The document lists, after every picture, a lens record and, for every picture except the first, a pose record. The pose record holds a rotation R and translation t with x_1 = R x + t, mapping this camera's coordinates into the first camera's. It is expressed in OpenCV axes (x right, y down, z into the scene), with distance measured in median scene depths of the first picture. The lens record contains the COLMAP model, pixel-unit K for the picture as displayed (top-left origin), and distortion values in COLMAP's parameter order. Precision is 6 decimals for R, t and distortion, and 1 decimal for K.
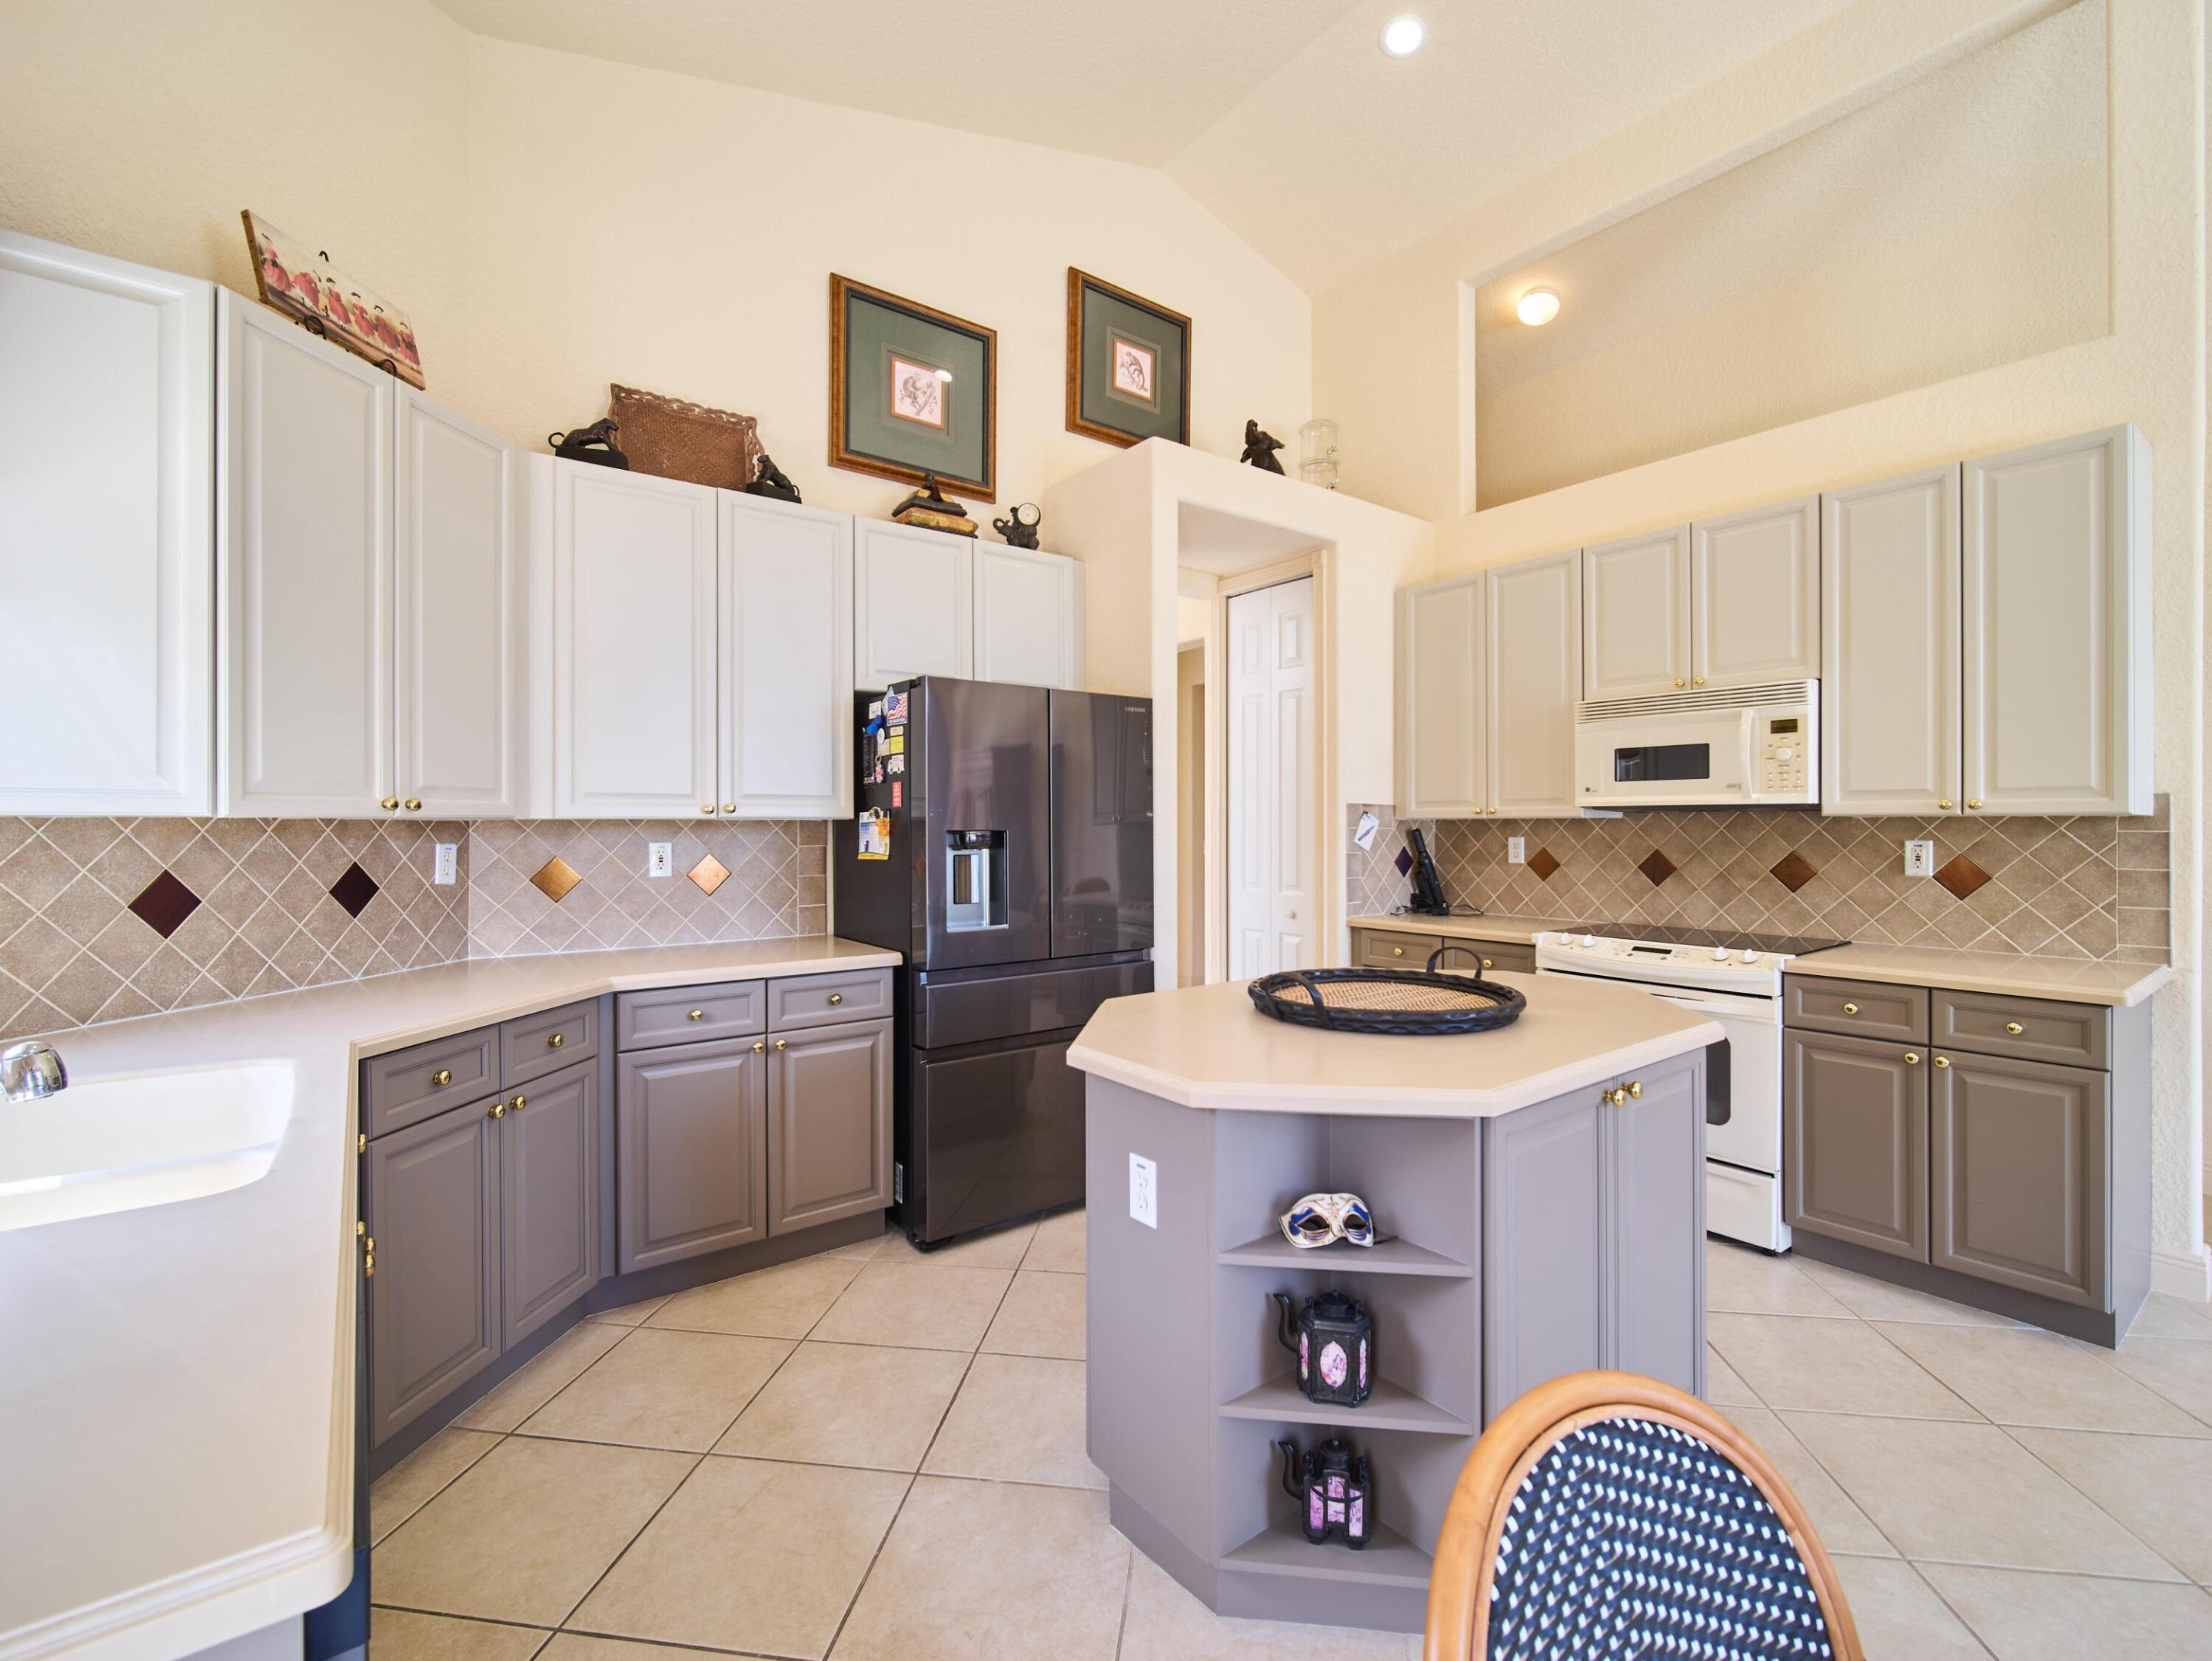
lens RADIAL K [[976.2, 0, 1106.0], [0, 976.2, 830.5], [0, 0, 1]] dist [-0.002436, -0.000695]
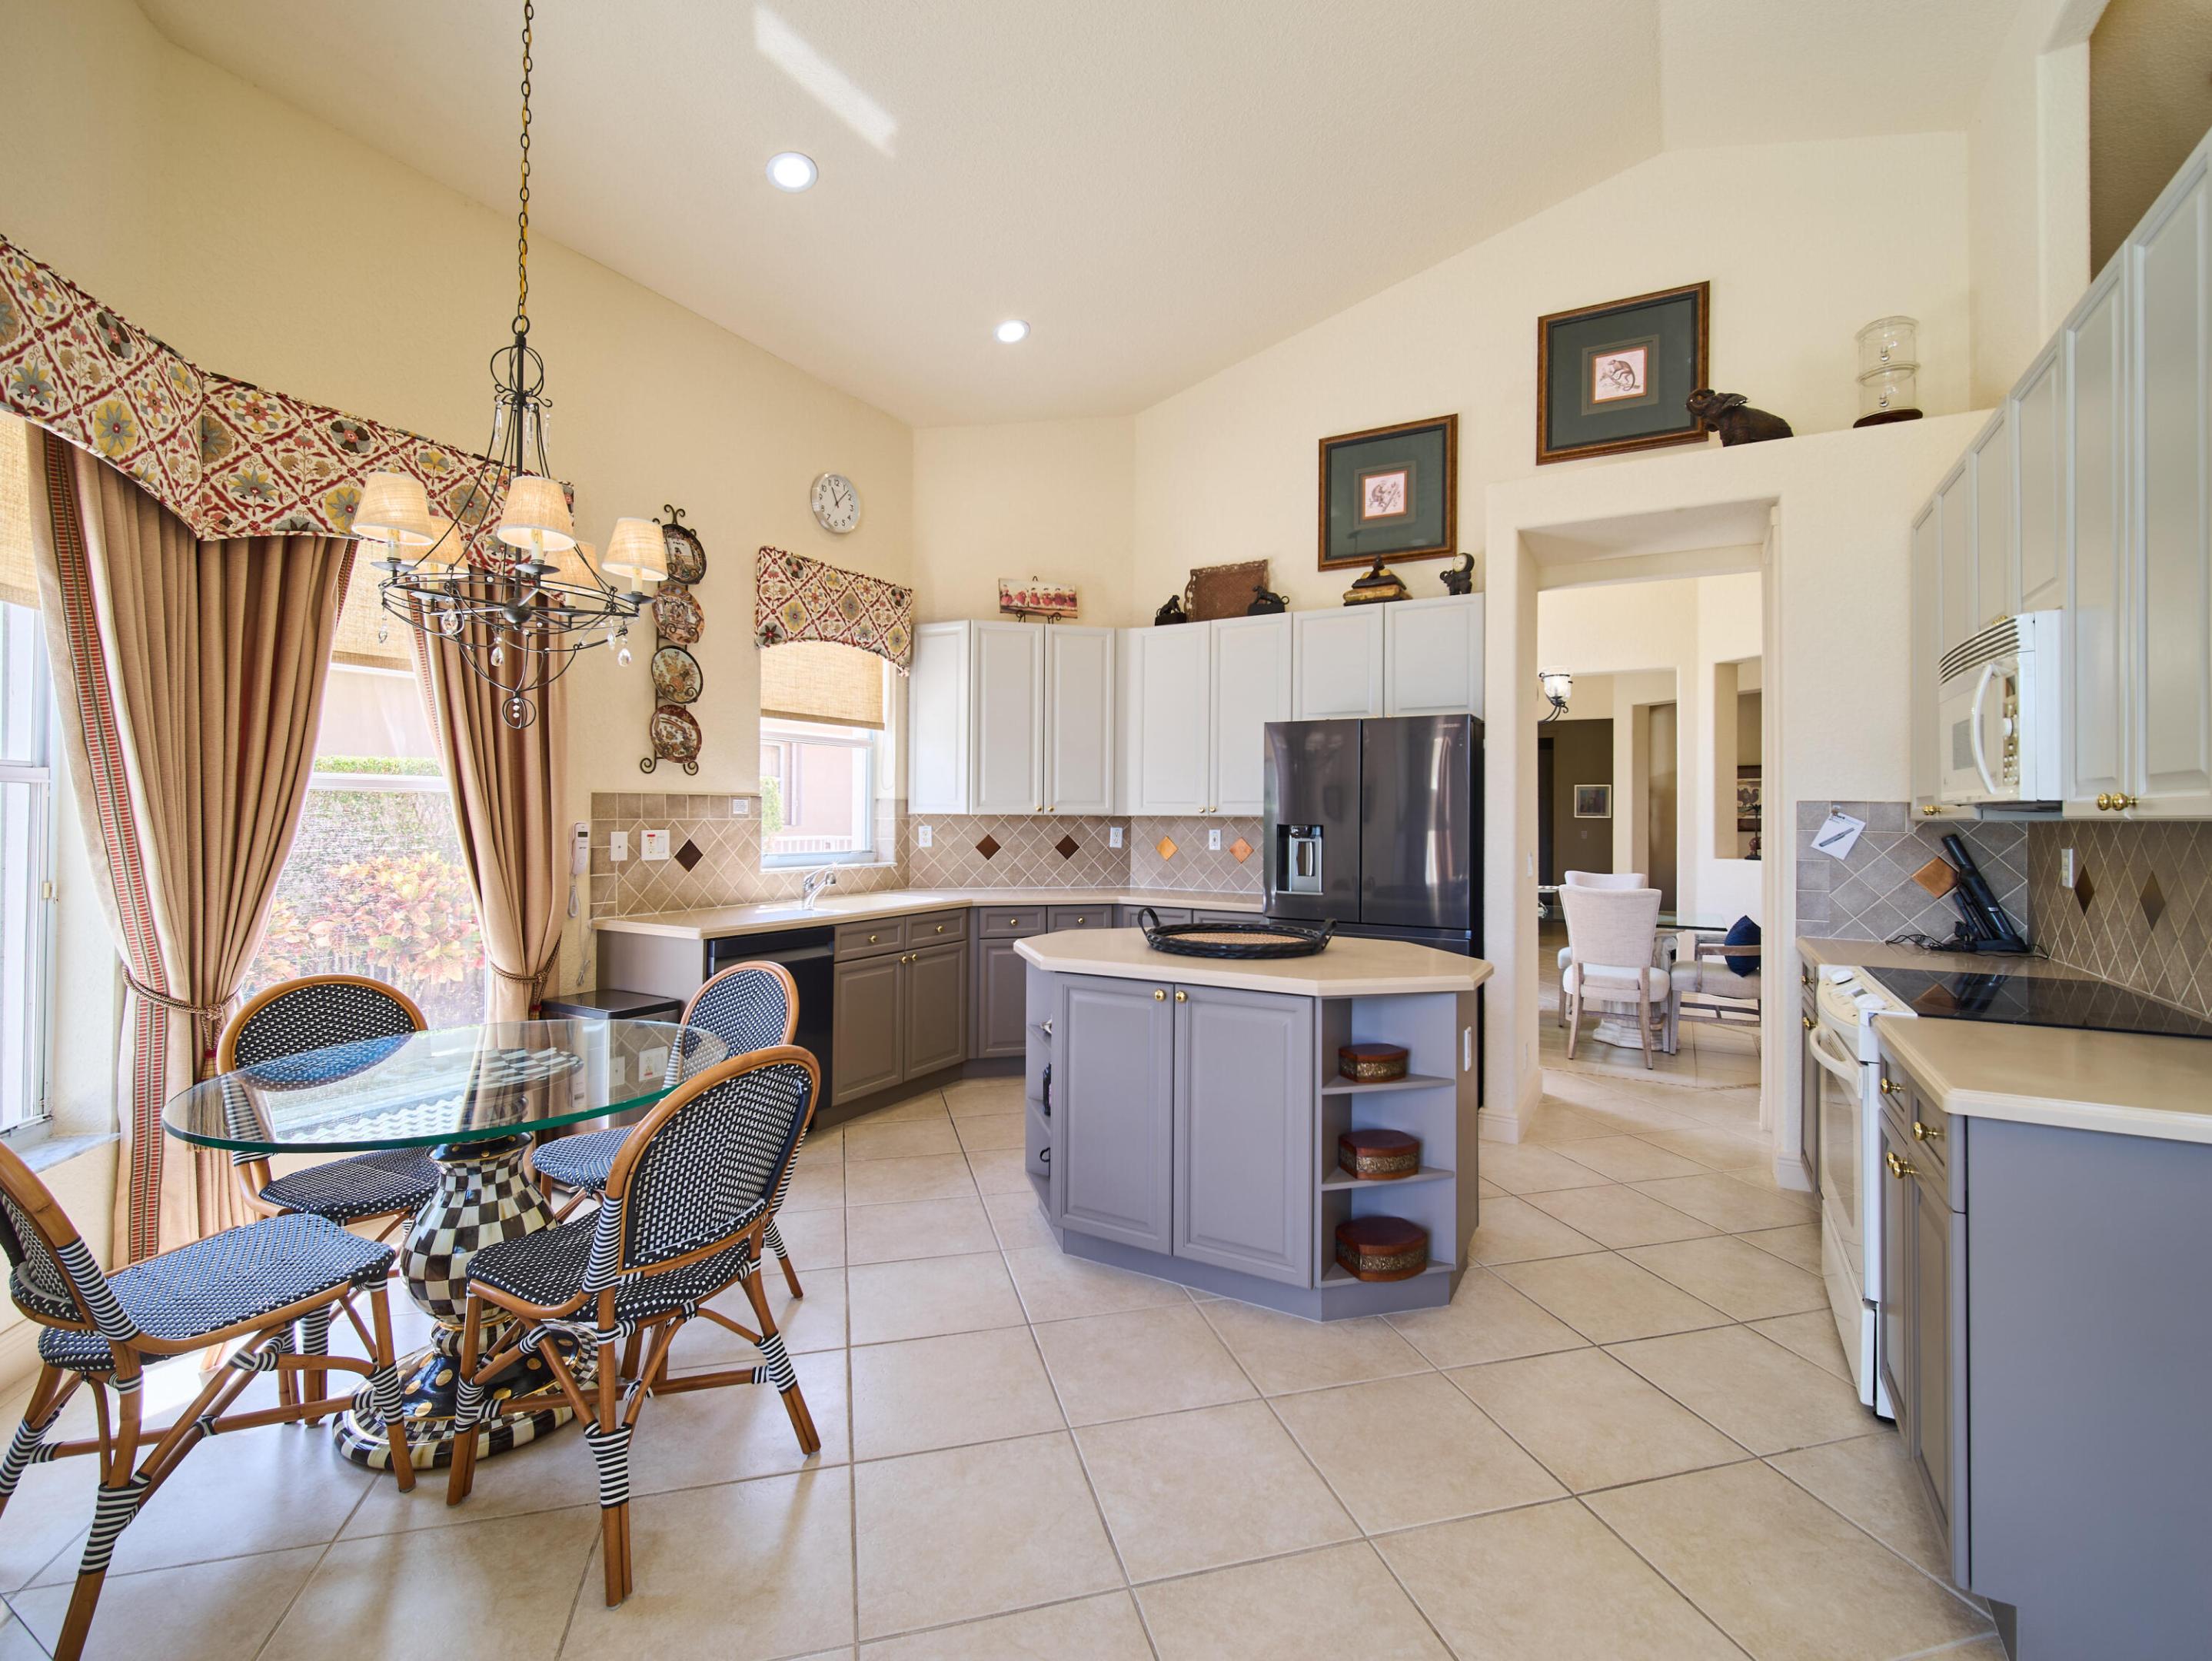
lens RADIAL K [[993.6, 0, 1095.6], [0, 993.6, 805.0], [0, 0, 1]] dist [-0.003247, -0.000191]
pose [[0.385381, -0.005124, -0.922743, 1.047805], [-0.014816, 0.999821, -0.011741, -0.007220], [0.922639, 0.018196, 0.385236, 0.148348]]
